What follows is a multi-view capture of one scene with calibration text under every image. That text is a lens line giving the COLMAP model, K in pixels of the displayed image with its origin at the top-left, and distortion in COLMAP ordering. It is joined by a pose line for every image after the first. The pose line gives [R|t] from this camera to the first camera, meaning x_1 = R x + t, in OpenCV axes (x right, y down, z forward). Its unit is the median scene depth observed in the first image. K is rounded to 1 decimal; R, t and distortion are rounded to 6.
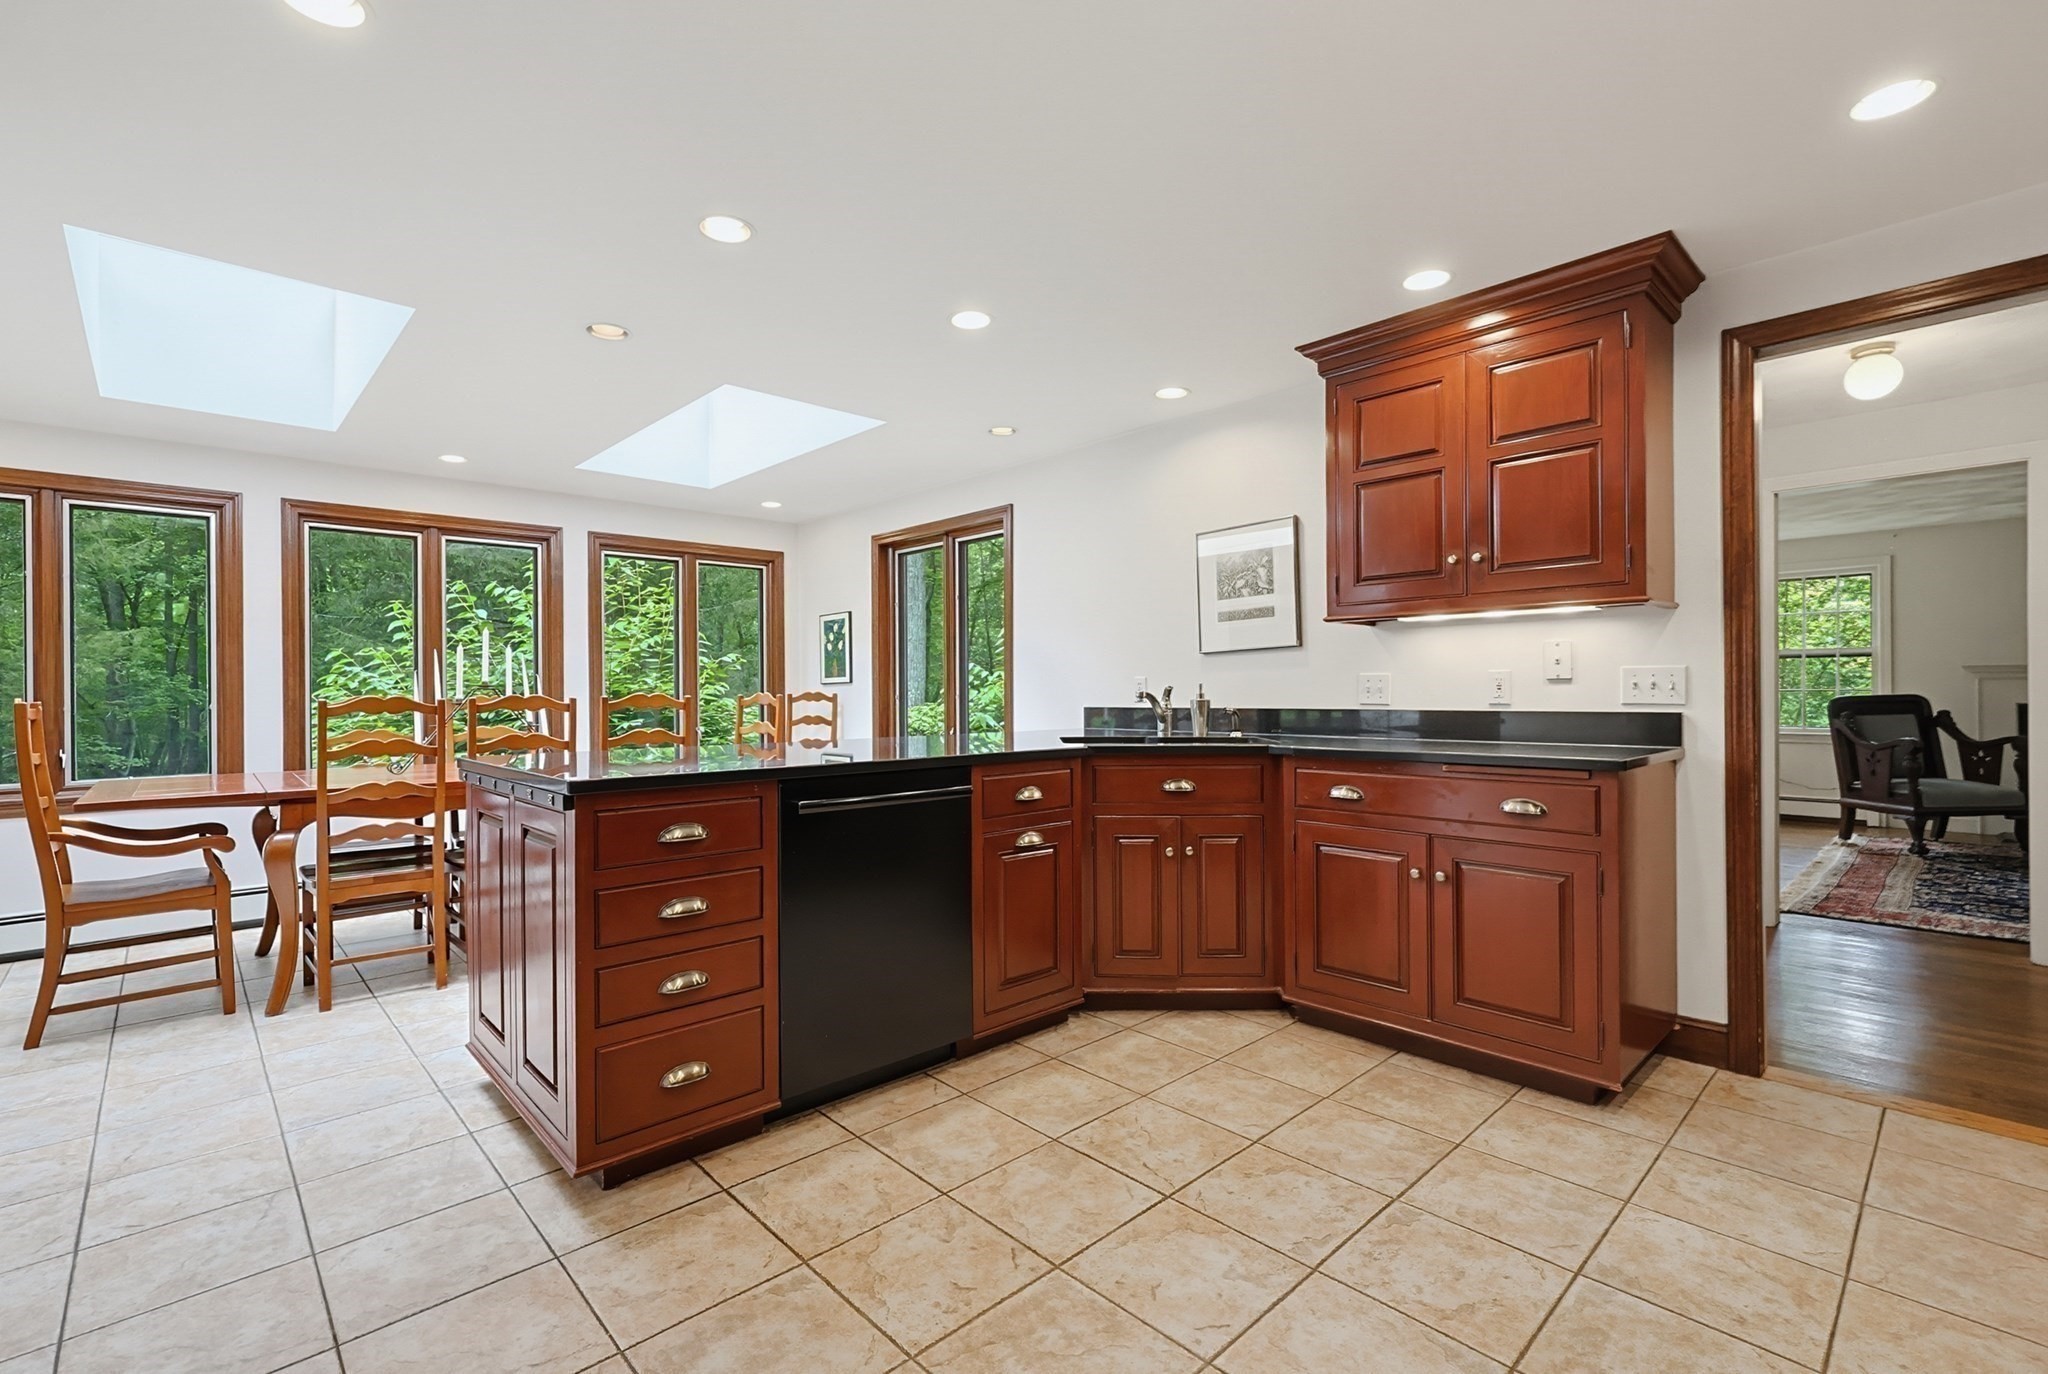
lens RADIAL K [[887.2, 0, 1010.7], [0, 887.2, 694.6], [0, 0, 1]] dist [-0.004417, 0.000183]
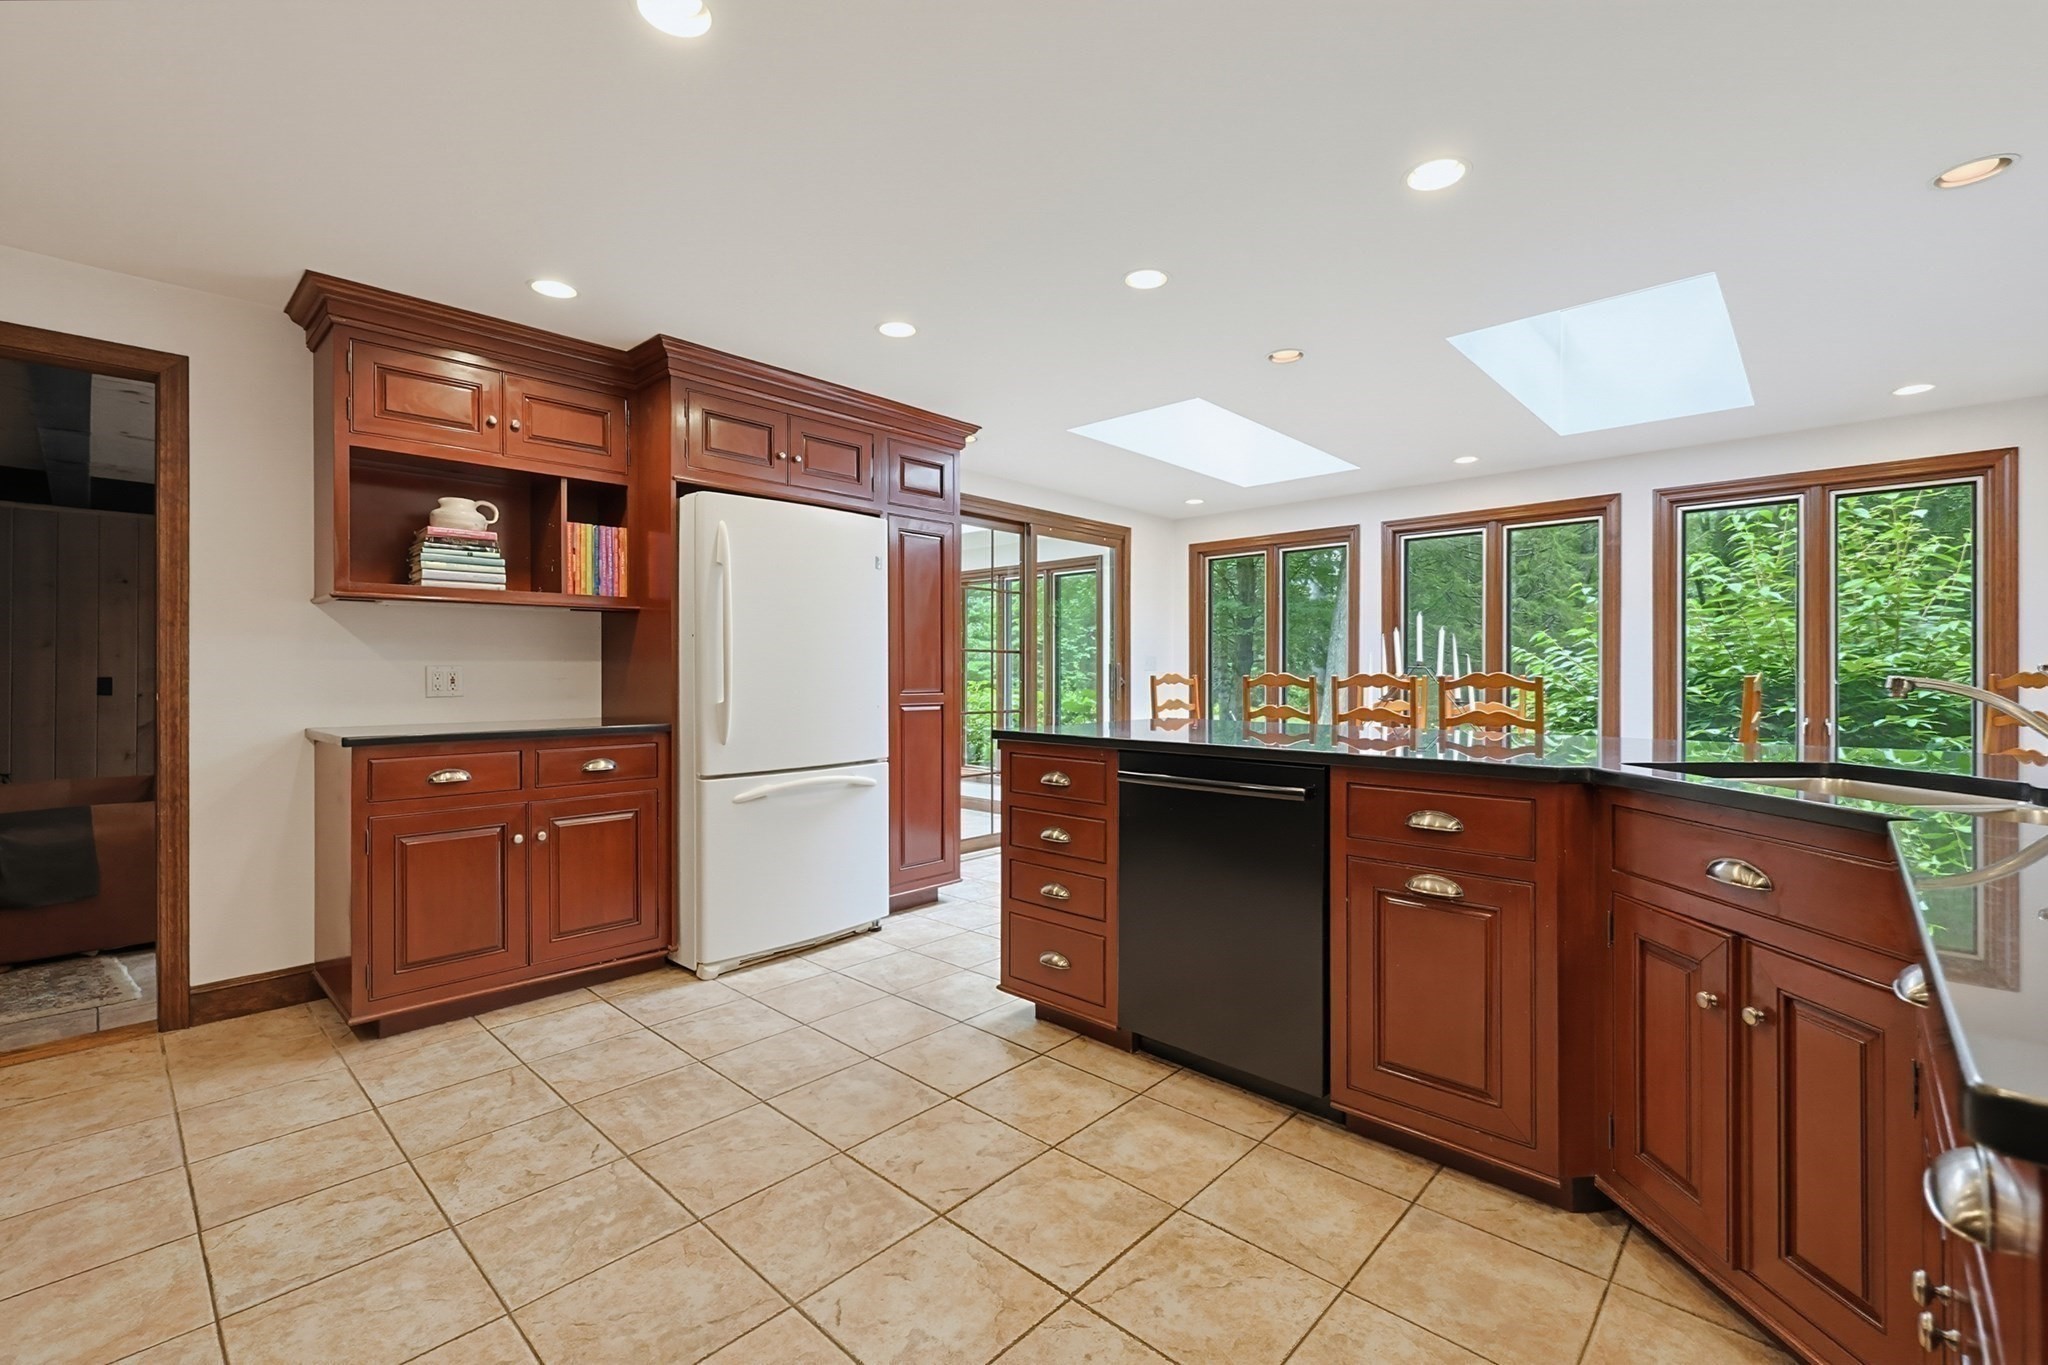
lens RADIAL K [[887.2, 0, 1070.8], [0, 887.2, 672.9], [0, 0, 1]] dist [-0.004417, 0.000183]
pose [[0.093366, 0.006860, -0.995608, 0.845039], [-0.002231, 0.999975, 0.006681, -0.012281], [0.995629, 0.001598, 0.093379, 0.790578]]
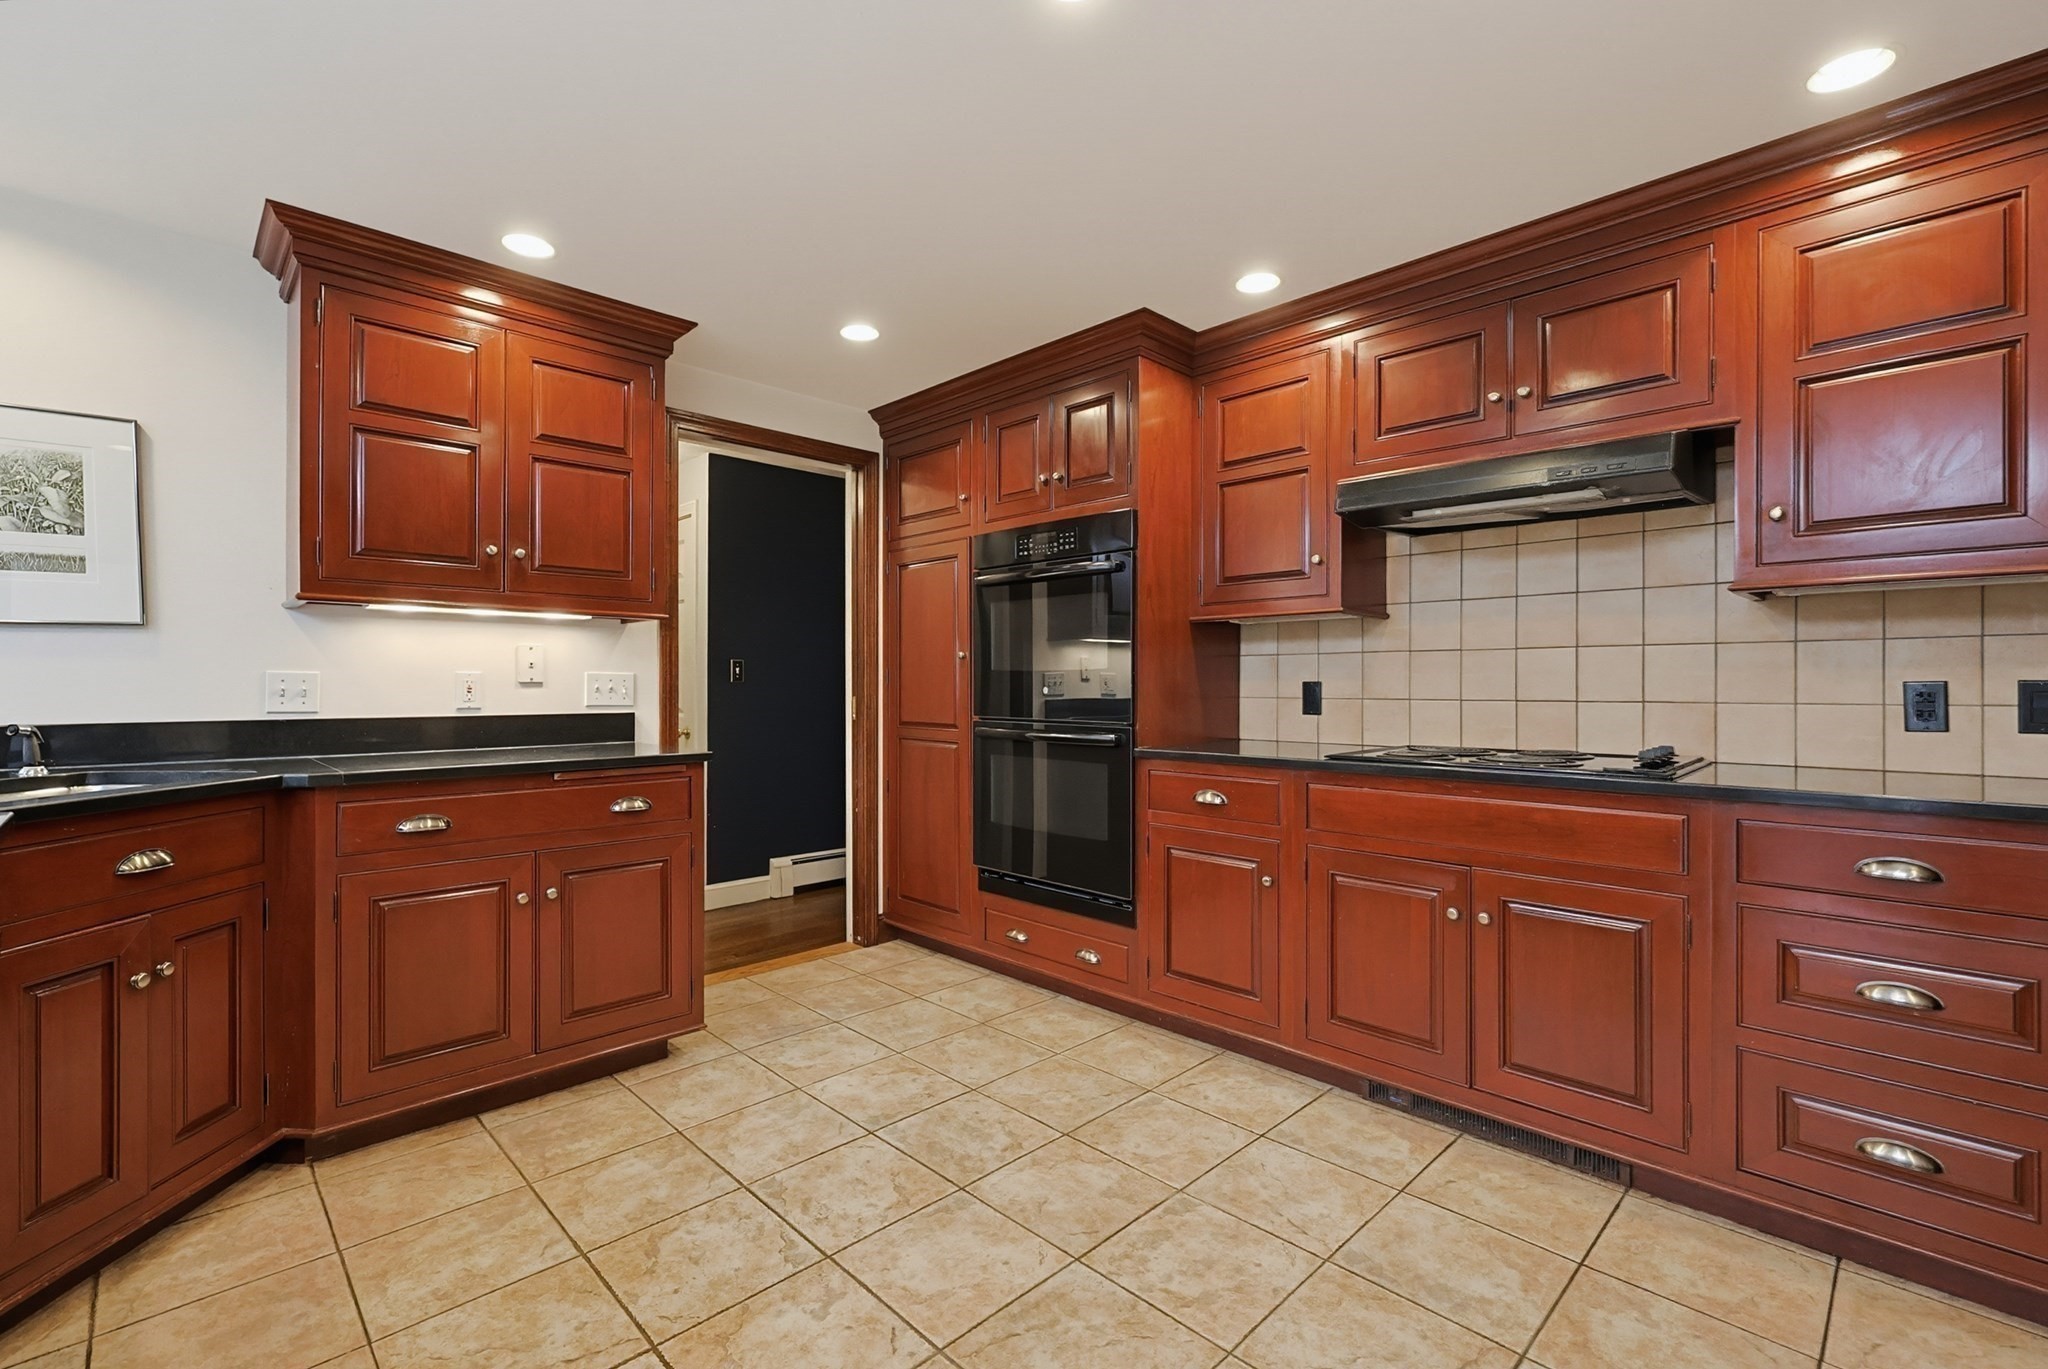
lens RADIAL K [[887.2, 0, 1017.3], [0, 887.2, 688.9], [0, 0, 1]] dist [-0.004417, 0.000183]
pose [[-0.016067, 0.003518, 0.999865, -0.519473], [0.003254, 0.999989, -0.003466, -0.006794], [-0.999866, 0.003197, -0.016078, 0.592304]]
